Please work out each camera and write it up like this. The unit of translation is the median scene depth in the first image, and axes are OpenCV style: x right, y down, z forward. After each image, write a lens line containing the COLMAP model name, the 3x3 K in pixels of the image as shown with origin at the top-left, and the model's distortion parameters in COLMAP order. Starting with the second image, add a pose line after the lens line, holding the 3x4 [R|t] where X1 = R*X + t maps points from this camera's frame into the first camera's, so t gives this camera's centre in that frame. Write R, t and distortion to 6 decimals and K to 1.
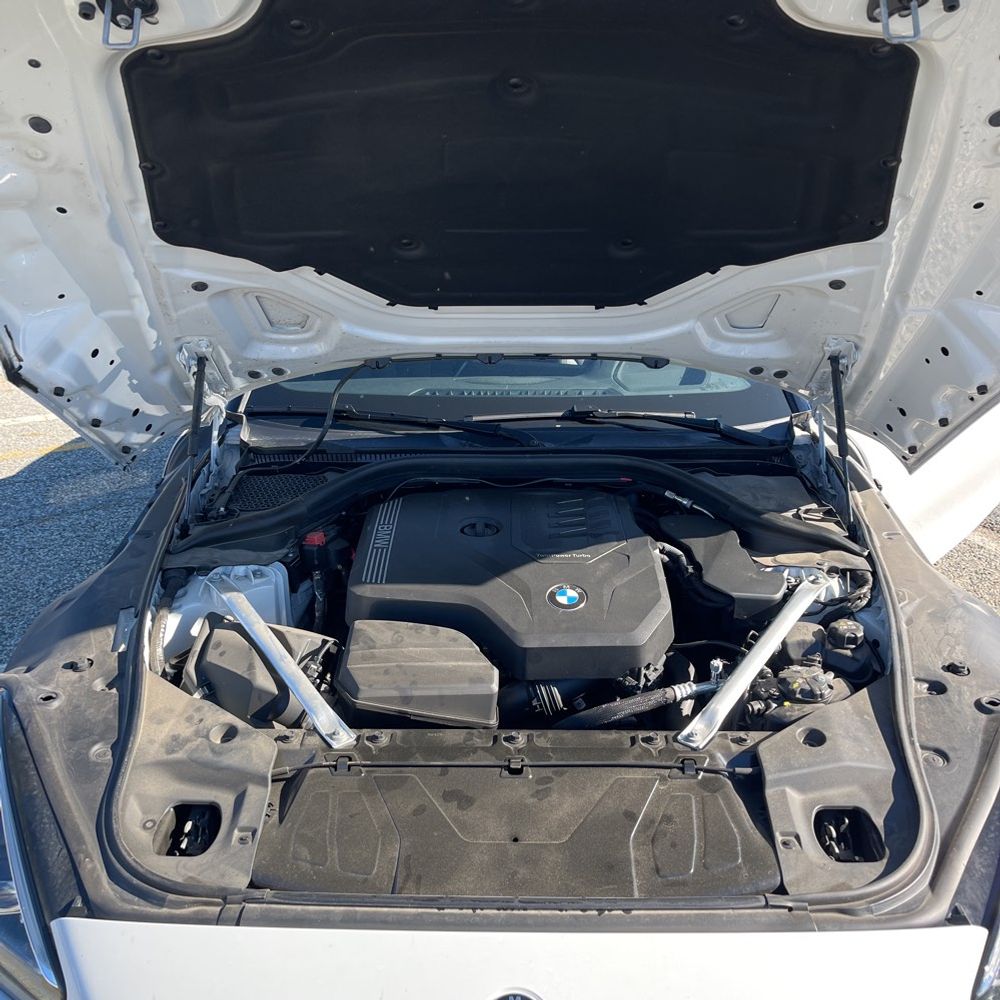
lens RADIAL K [[1020.8, 0, 503.2], [0, 1020.8, 498.8], [0, 0, 1]] dist [0.047568, -0.057638]
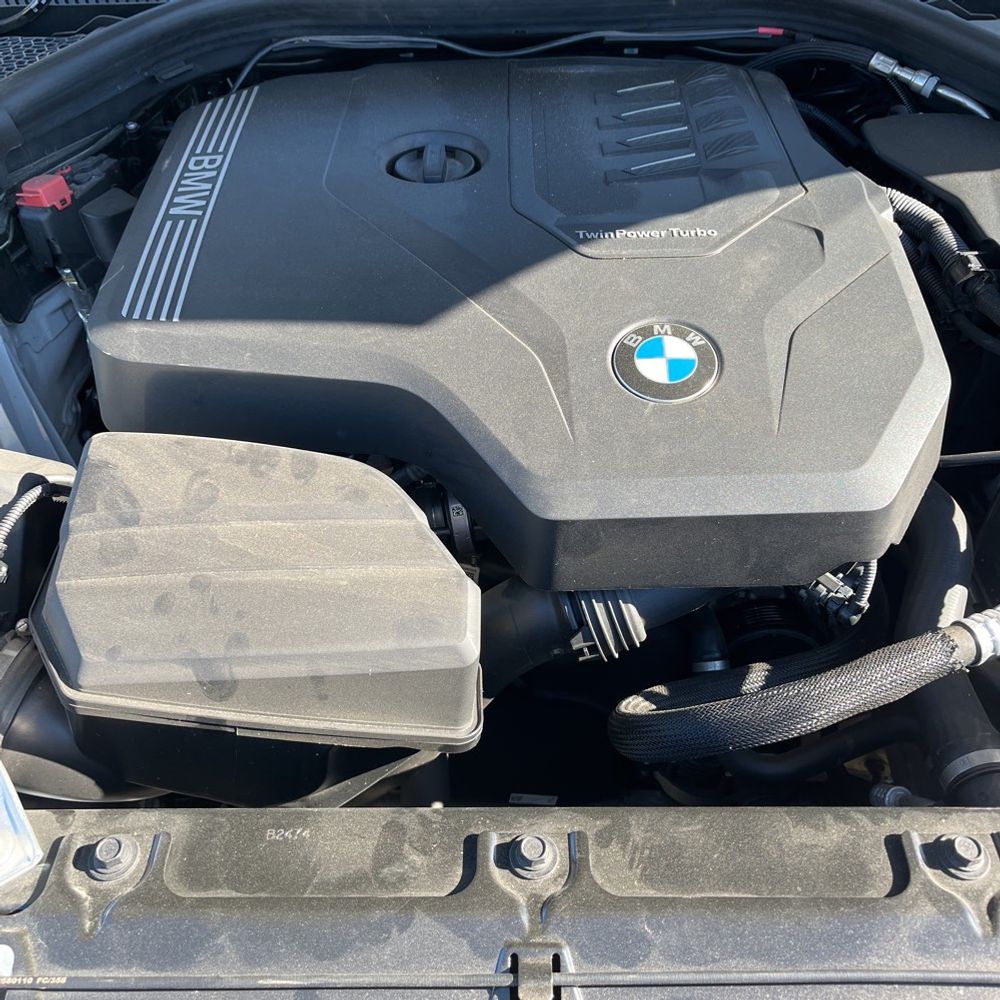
lens RADIAL K [[1020.8, 0, 503.2], [0, 1020.8, 498.8], [0, 0, 1]] dist [0.047568, -0.057638]
pose [[0.999817, -0.018130, -0.006071, 0.005877], [0.019103, 0.934045, 0.356645, 0.010969], [-0.000796, -0.356696, 0.934220, 0.647434]]
